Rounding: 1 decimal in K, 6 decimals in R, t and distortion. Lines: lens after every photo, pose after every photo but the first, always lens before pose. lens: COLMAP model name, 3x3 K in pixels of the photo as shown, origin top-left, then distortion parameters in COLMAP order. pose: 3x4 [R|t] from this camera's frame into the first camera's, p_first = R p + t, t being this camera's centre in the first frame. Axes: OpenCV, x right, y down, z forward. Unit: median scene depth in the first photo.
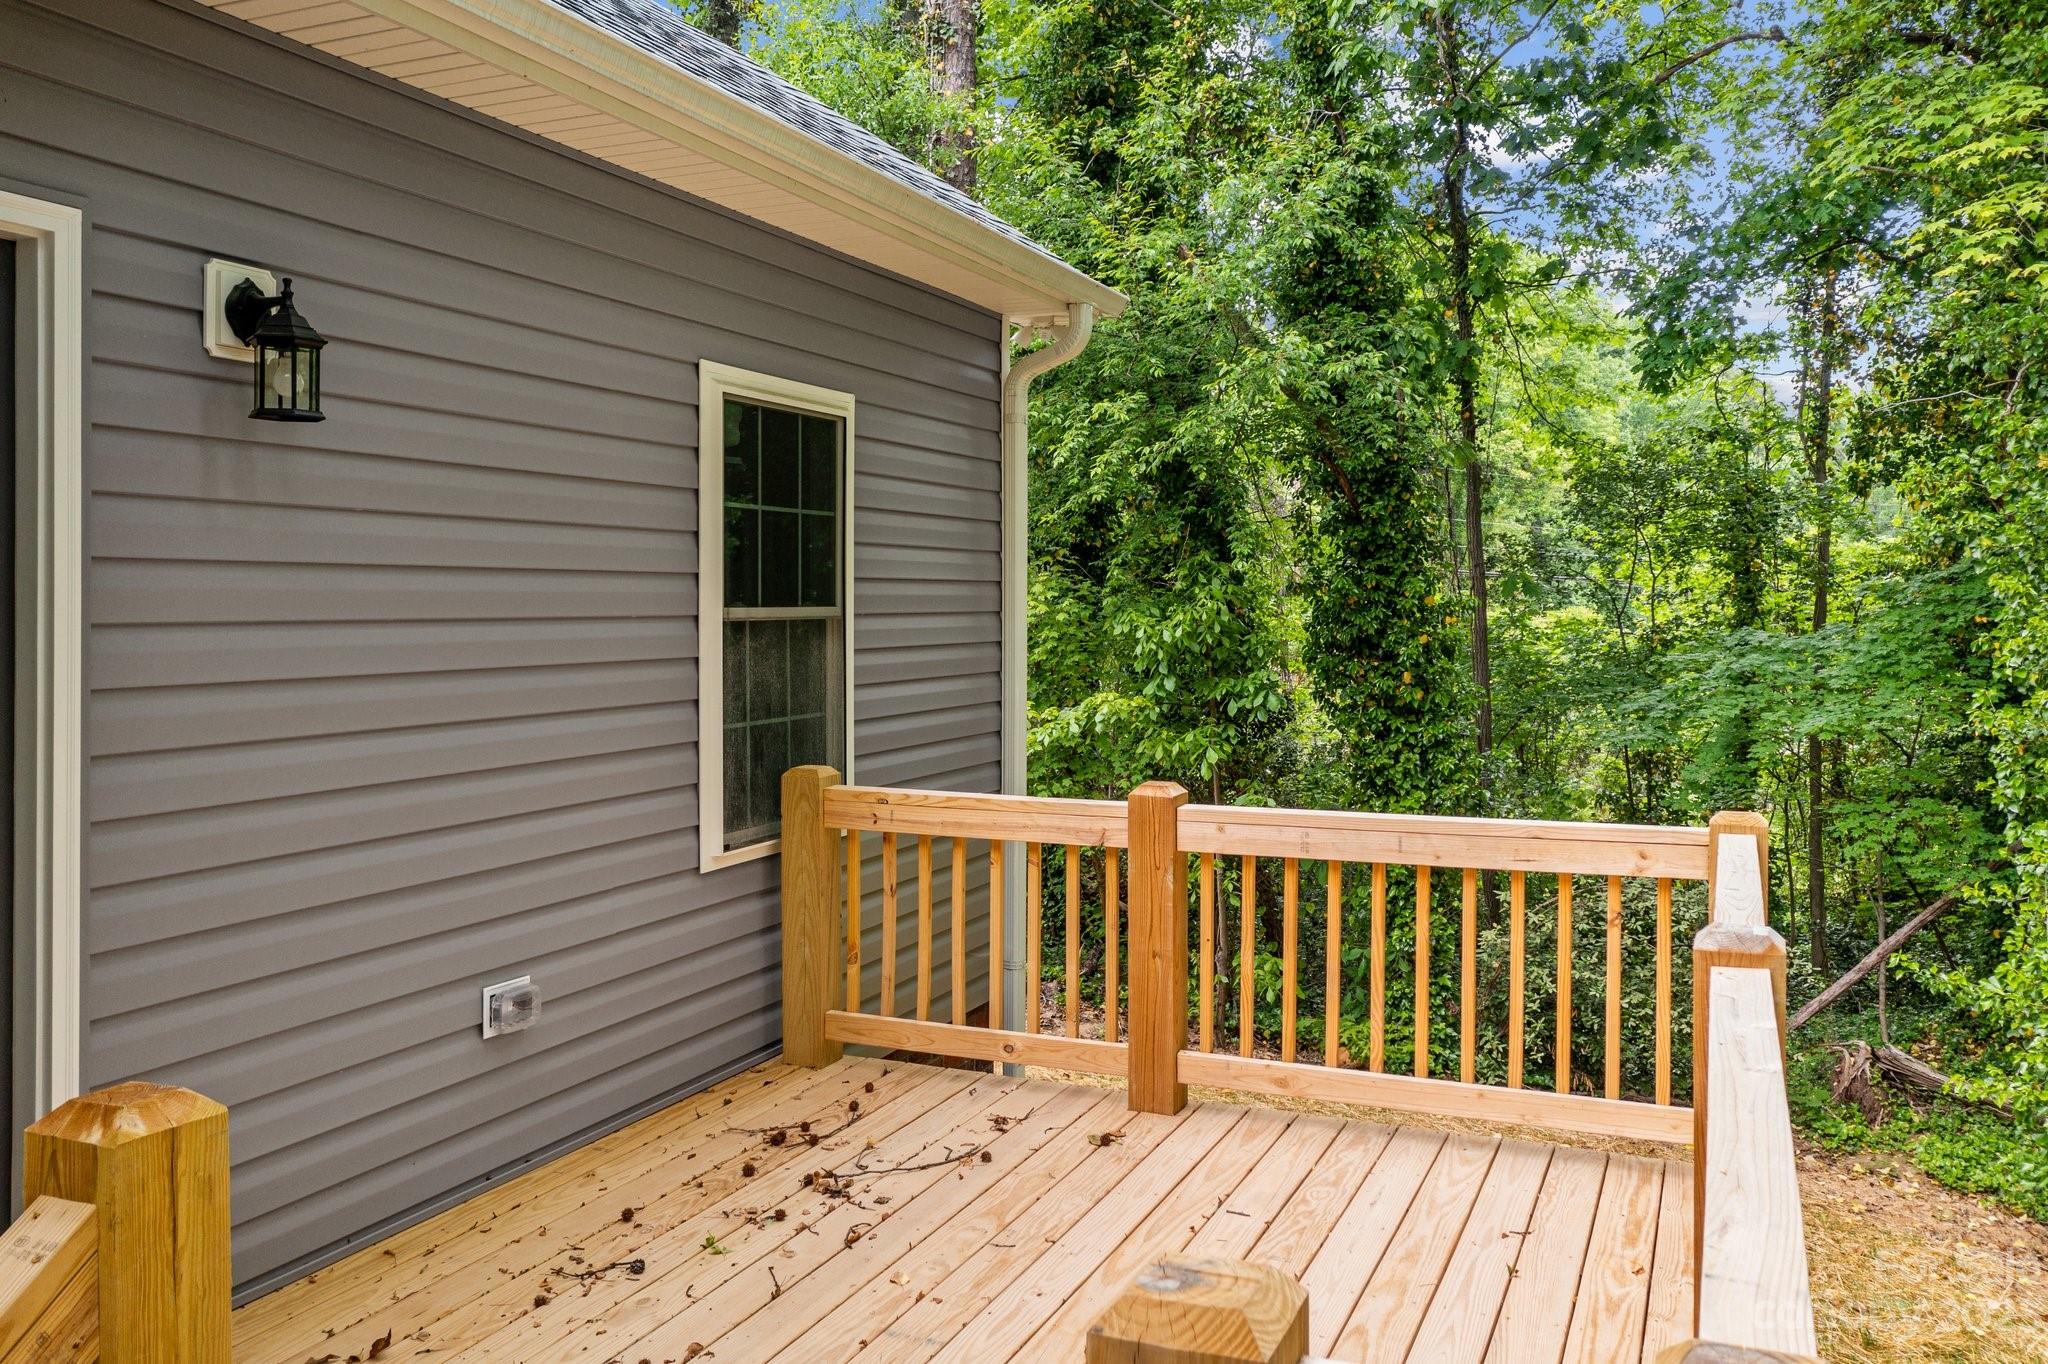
lens RADIAL K [[1601.0, 0, 1025.7], [0, 1601.0, 633.1], [0, 0, 1]] dist [-0.024115, 0.001416]
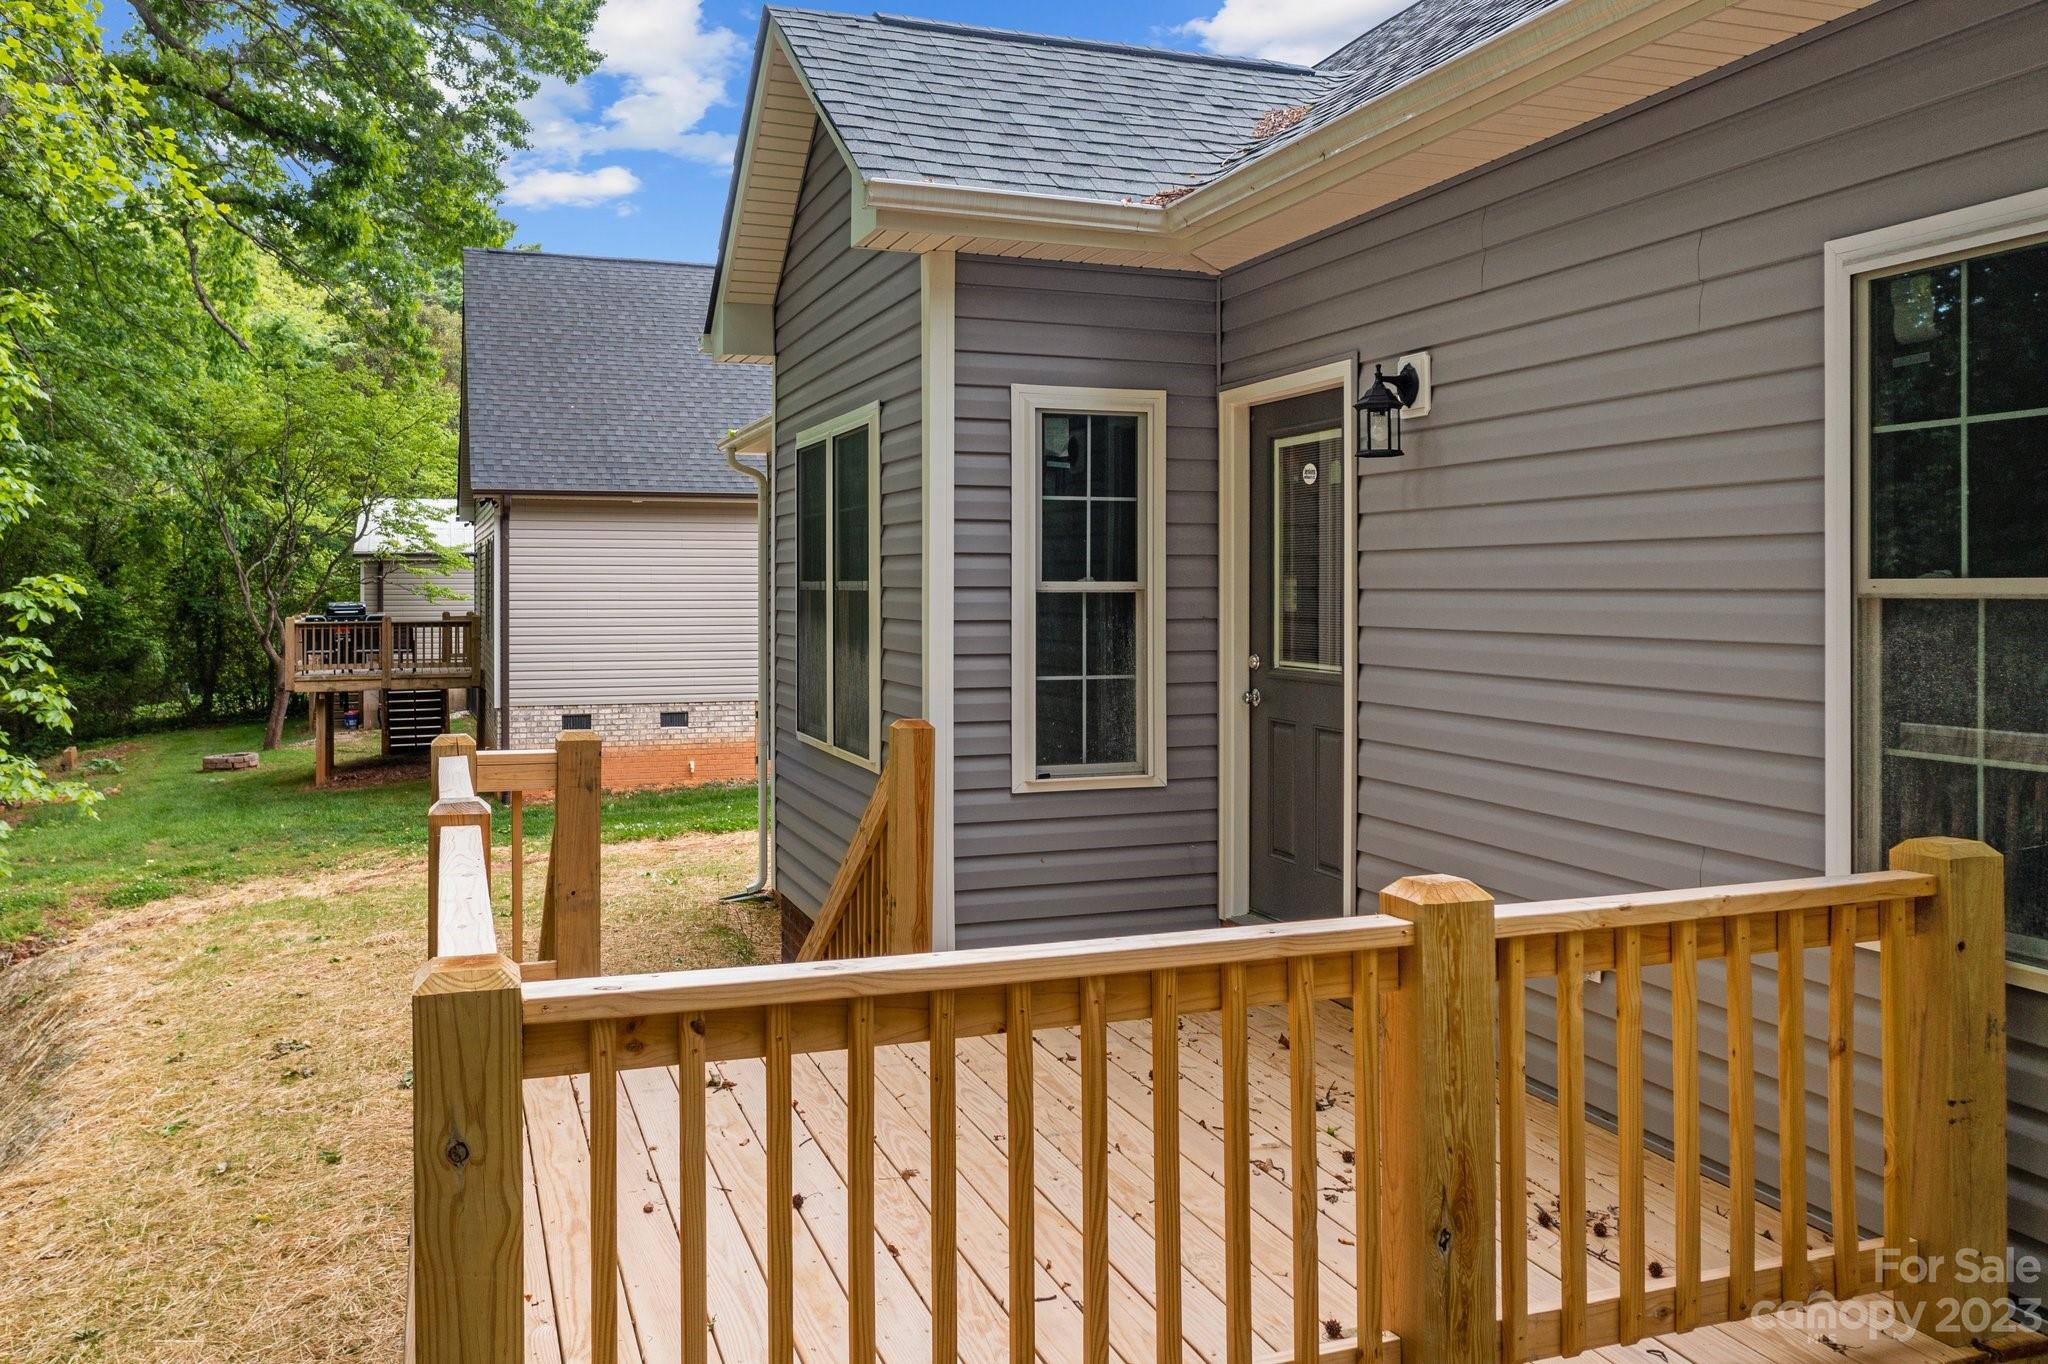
lens RADIAL K [[1641.8, 0, 1029.5], [0, 1641.8, 616.6], [0, 0, 1]] dist [-0.002857, 0.004174]
pose [[-0.356771, 0.023455, -0.933897, 0.446008], [0.000411, 0.999689, 0.024950, -0.010032], [0.934192, 0.008518, -0.356670, 0.638262]]
